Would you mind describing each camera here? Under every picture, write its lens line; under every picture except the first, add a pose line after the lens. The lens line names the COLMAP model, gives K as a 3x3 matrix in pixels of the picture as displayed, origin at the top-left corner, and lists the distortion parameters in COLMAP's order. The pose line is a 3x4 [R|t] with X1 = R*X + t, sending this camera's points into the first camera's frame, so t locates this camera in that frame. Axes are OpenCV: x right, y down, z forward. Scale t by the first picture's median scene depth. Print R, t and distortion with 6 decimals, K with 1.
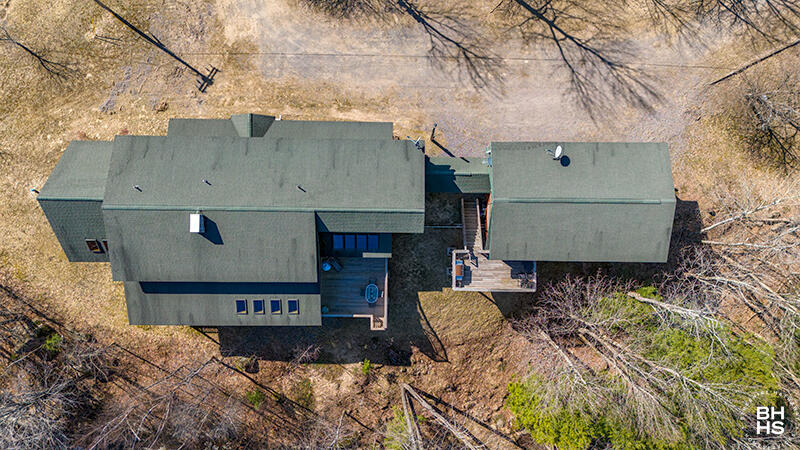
lens RADIAL K [[585.4, 0, 398.9], [0, 585.4, 230.8], [0, 0, 1]] dist [0.059098, -0.037876]
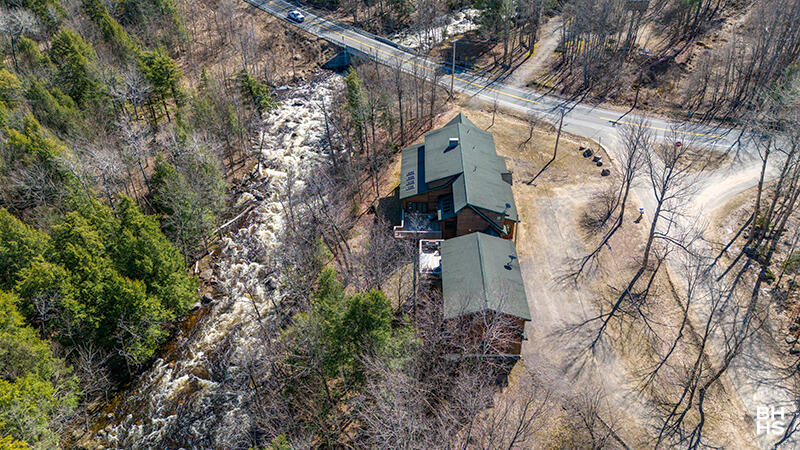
lens RADIAL K [[585.4, 0, 401.4], [0, 585.4, 223.7], [0, 0, 1]] dist [0.059098, -0.037876]
pose [[-0.014266, 0.585444, -0.810587, 1.257609], [-0.999559, 0.012777, 0.026819, 0.100273], [0.026058, 0.810612, 0.585004, 0.010316]]
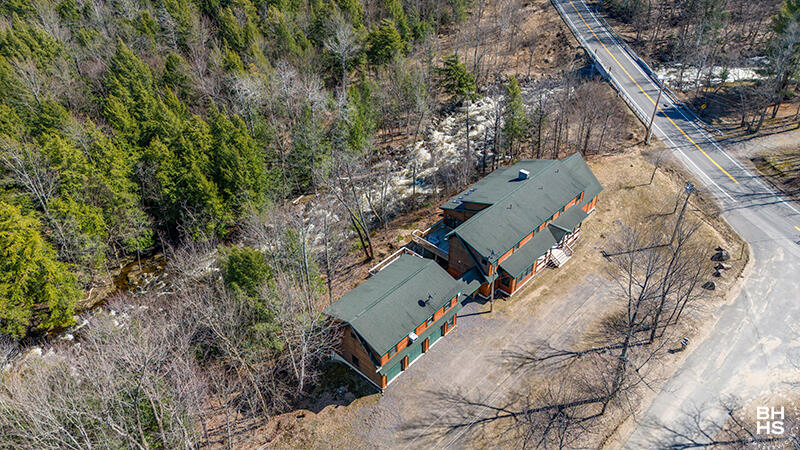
lens RADIAL K [[585.4, 0, 400.8], [0, 585.4, 224.7], [0, 0, 1]] dist [0.059098, -0.037876]
pose [[-0.671505, 0.441600, -0.595039, 0.933131], [-0.740652, -0.375381, 0.557246, -0.691567], [0.022714, 0.814910, 0.579142, 0.018508]]
